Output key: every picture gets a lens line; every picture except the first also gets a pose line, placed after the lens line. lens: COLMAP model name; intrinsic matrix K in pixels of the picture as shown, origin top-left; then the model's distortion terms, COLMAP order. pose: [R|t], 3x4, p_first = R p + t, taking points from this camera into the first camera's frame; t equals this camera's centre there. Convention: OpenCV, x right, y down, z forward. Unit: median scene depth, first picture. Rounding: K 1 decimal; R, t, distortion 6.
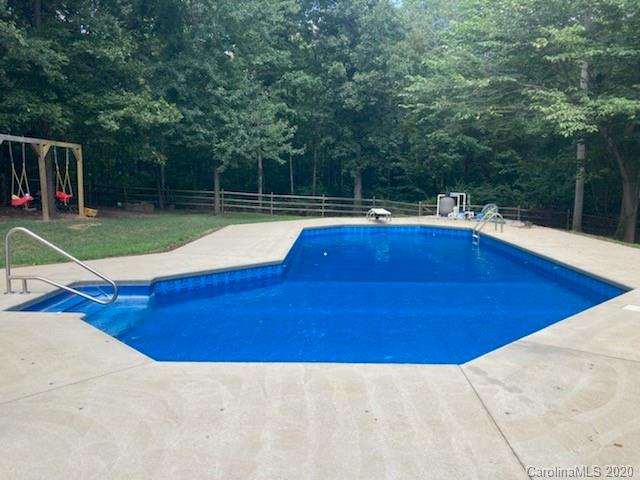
lens RADIAL K [[512.9, 0, 320.0], [0, 512.9, 240.0], [0, 0, 1]] dist [0.069500, -0.058531]
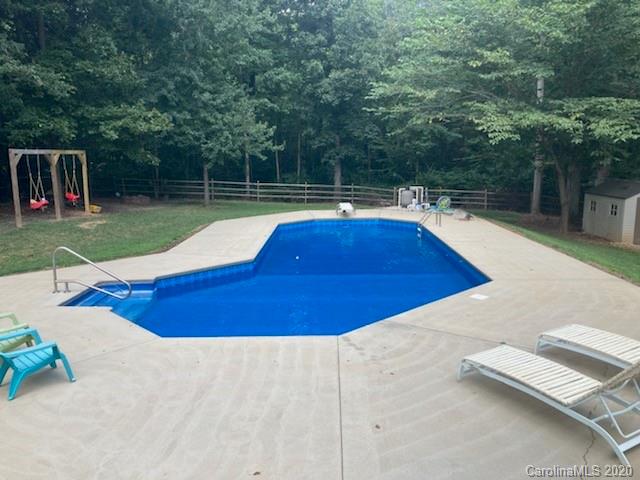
lens RADIAL K [[525.2, 0, 320.0], [0, 525.2, 240.0], [0, 0, 1]] dist [0.057292, -0.063811]
pose [[0.999805, -0.019676, 0.001460, 0.052231], [0.019568, 0.998330, 0.054361, -0.042720], [-0.002527, -0.054322, 0.998520, -0.180195]]
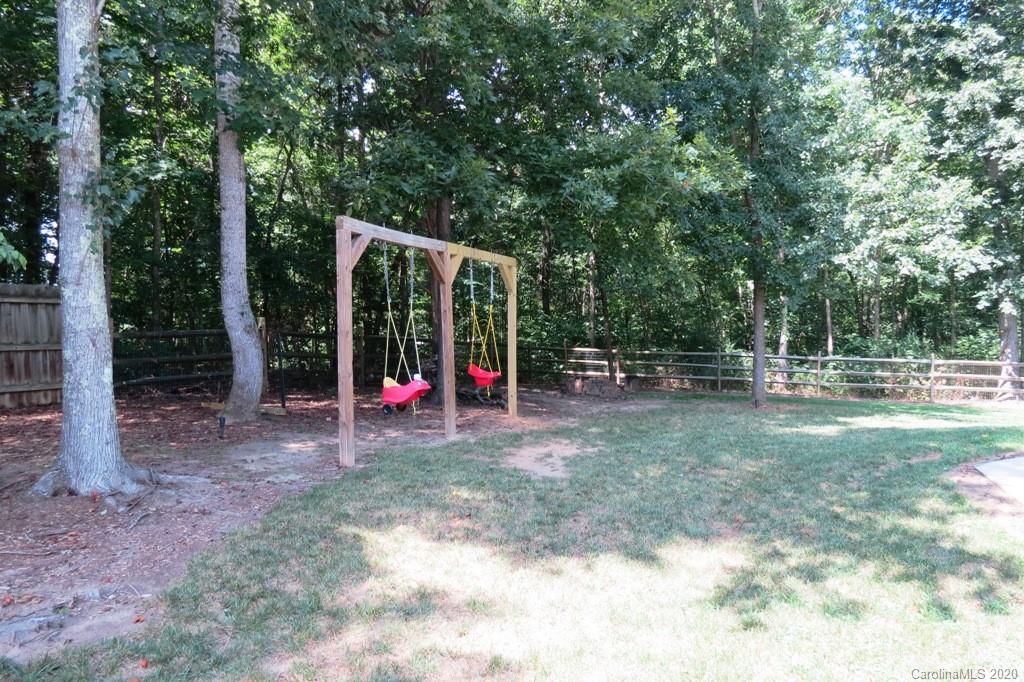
lens RADIAL K [[728.0, 0, 510.8], [0, 728.0, 338.3], [0, 0, 1]] dist [-0.013841, 0.001486]
pose [[0.948804, -0.019050, -0.315291, -0.286778], [-0.014244, 0.994584, -0.102958, -0.053507], [0.315545, 0.102178, 0.943393, 0.447383]]
